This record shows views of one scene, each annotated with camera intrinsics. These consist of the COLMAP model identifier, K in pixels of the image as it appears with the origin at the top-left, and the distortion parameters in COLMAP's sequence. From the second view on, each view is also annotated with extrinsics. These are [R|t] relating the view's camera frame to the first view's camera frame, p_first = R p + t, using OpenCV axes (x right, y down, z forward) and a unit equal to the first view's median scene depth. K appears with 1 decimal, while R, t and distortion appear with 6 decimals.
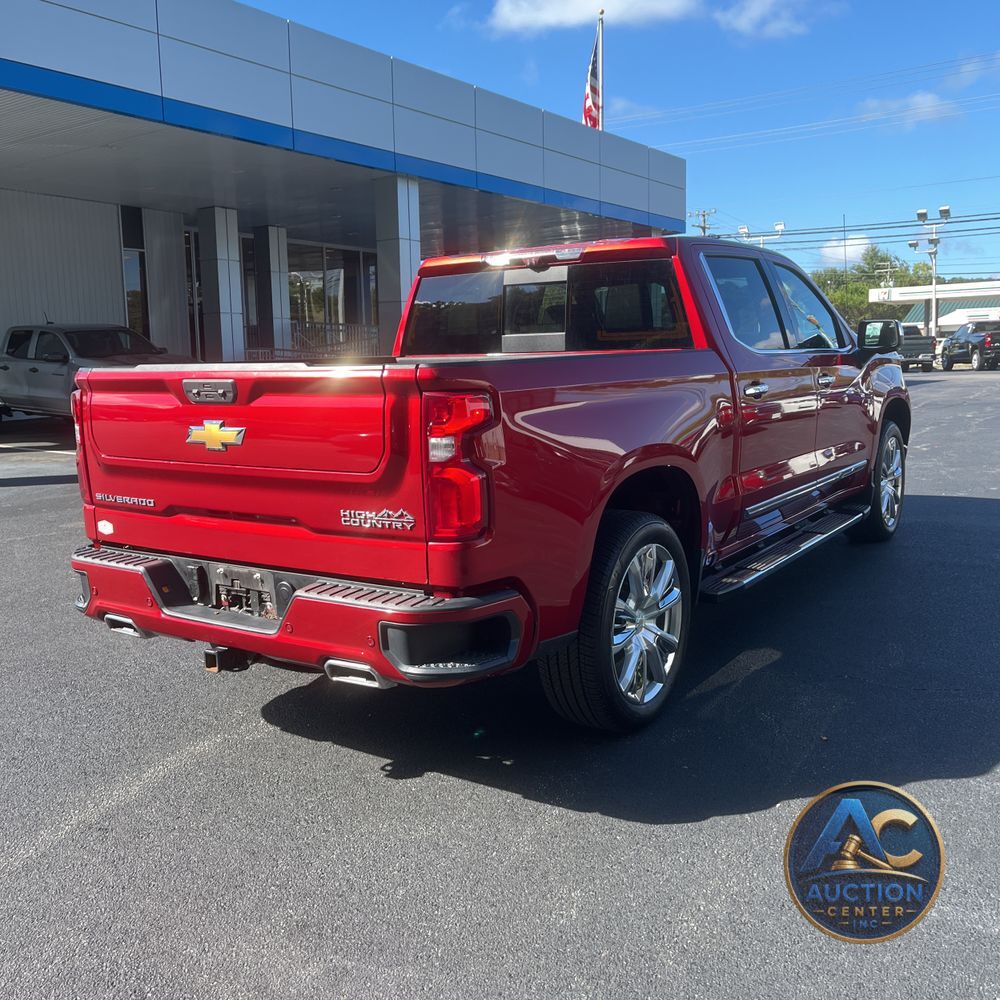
lens RADIAL K [[999.5, 0, 500.0], [0, 999.5, 500.0], [0, 0, 1]] dist [0.003661, -0.025296]
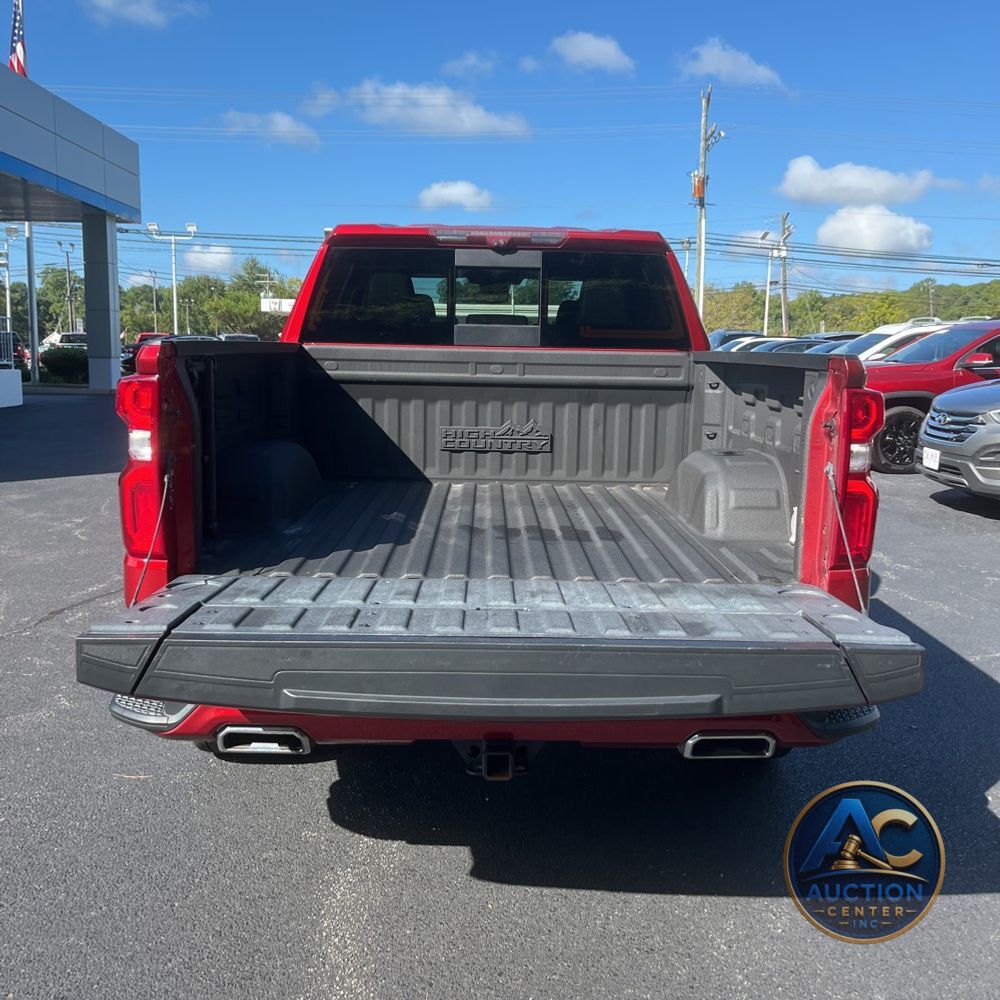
lens RADIAL K [[1003.5, 0, 500.0], [0, 1003.5, 500.0], [0, 0, 1]] dist [0.024703, -0.006521]
pose [[0.822878, -0.040140, 0.566799, -0.515029], [0.043873, 0.999012, 0.007054, -0.022710], [-0.566522, 0.019063, 0.823826, 0.312611]]
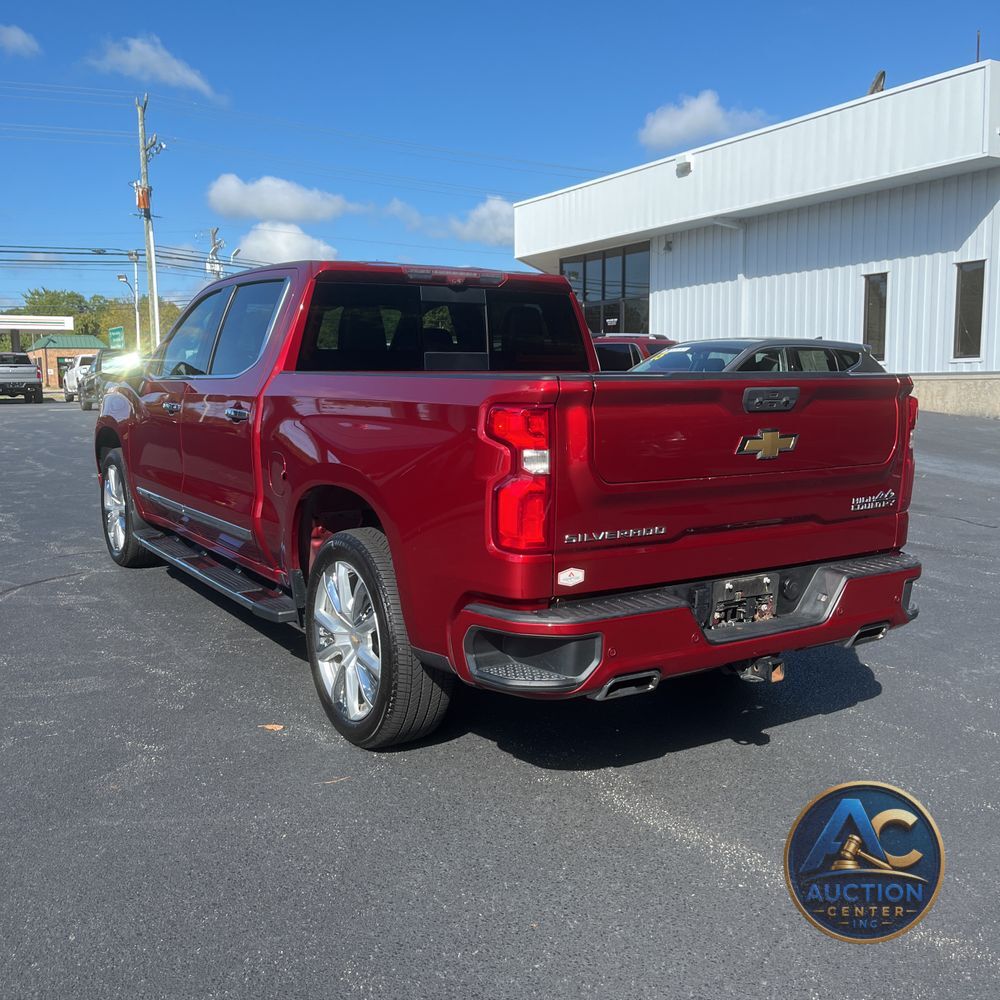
lens RADIAL K [[975.9, 0, 524.7], [0, 975.9, 526.7], [0, 0, 1]] dist [0.007675, 0.031337]
pose [[0.401198, -0.115633, 0.908663, -0.949634], [0.124513, 0.989677, 0.070967, -0.061499], [-0.907489, 0.084668, 0.411454, 0.613760]]
